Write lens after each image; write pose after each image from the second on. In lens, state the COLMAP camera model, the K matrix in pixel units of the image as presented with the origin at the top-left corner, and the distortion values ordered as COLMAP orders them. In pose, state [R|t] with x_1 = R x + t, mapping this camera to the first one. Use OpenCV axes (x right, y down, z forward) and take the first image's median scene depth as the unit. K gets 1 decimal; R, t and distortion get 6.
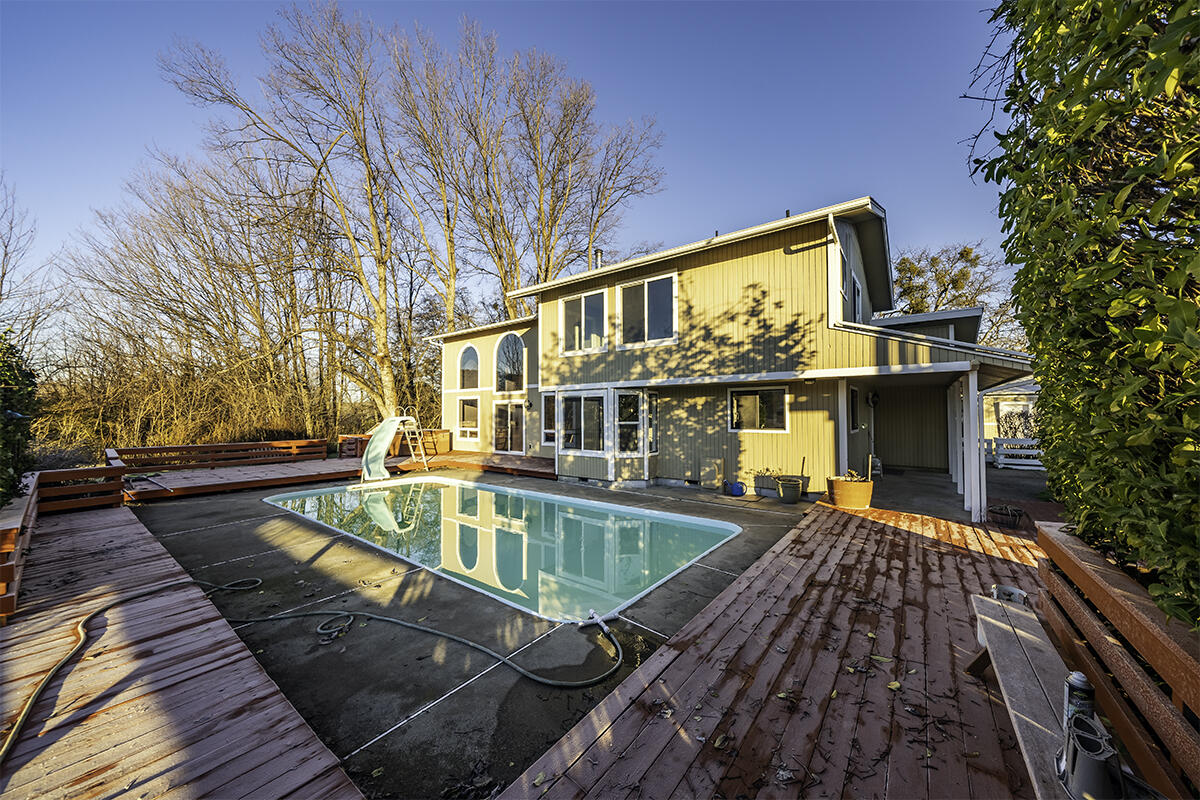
lens RADIAL K [[420.6, 0, 611.5], [0, 420.6, 403.6], [0, 0, 1]] dist [0.005362, -0.000046]
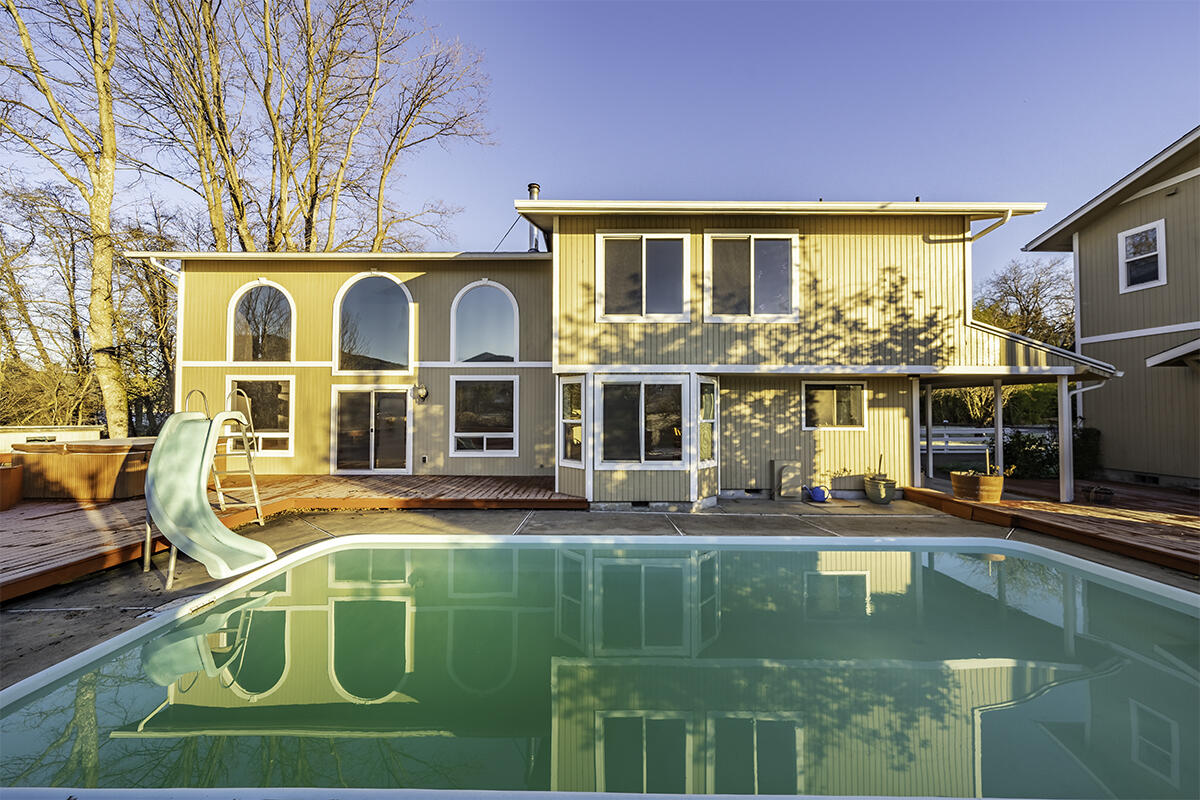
lens RADIAL K [[420.6, 0, 596.7], [0, 420.6, 402.2], [0, 0, 1]] dist [0.005362, -0.000046]
pose [[0.799472, 0.017640, 0.600444, -0.575784], [-0.020634, 0.999785, -0.001899, 0.017352], [-0.600348, -0.010871, 0.799665, 0.527953]]
